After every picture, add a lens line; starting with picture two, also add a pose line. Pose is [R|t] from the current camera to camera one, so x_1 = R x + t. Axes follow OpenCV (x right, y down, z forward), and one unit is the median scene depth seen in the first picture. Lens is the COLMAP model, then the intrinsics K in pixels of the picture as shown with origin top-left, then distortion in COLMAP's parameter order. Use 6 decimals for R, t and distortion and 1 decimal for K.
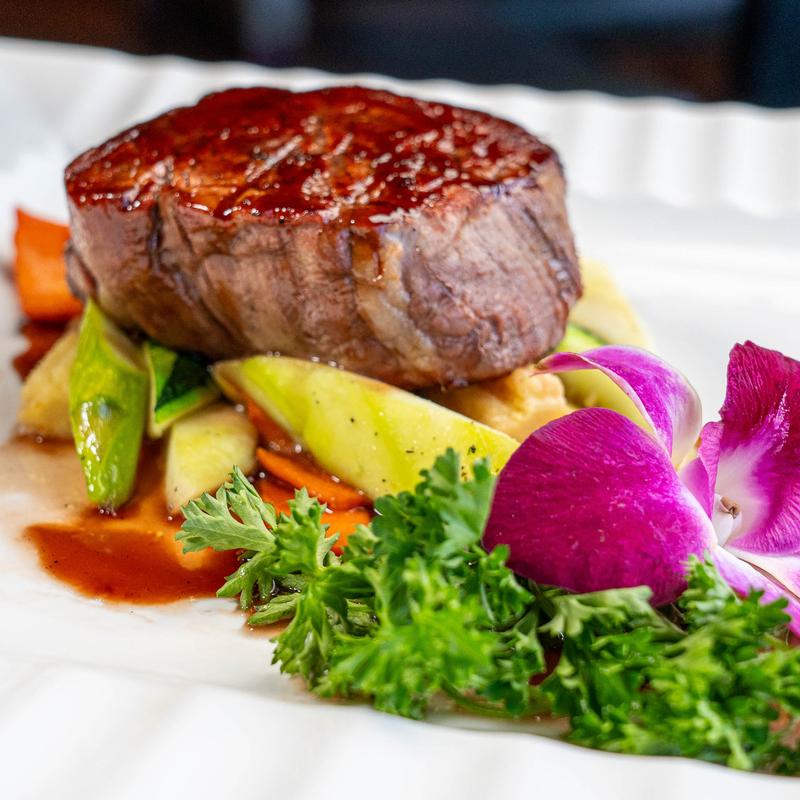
lens RADIAL K [[1784.2, 0, 399.2], [0, 1784.2, 398.6], [0, 0, 1]] dist [-0.033754, 0.000000]
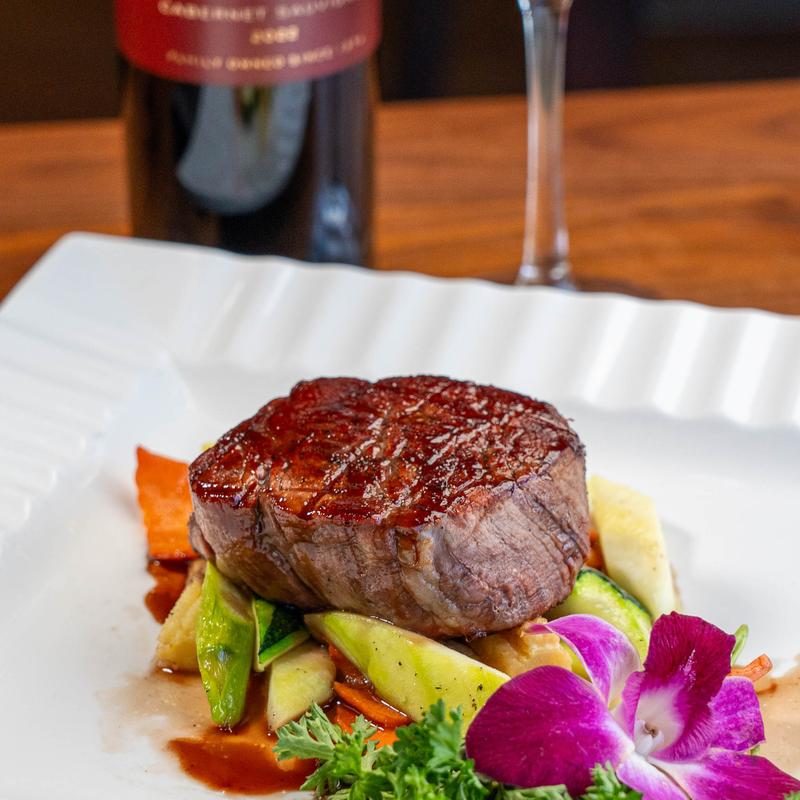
lens RADIAL K [[4027.0, 0, 400.2], [0, 4027.0, 400.2], [0, 0, 1]] dist [-0.296165, 0.000000]
pose [[0.994155, -0.007905, -0.107673, 0.309070], [0.009268, 0.999883, 0.012162, -0.228705], [0.107565, -0.013089, 0.994112, -2.083203]]
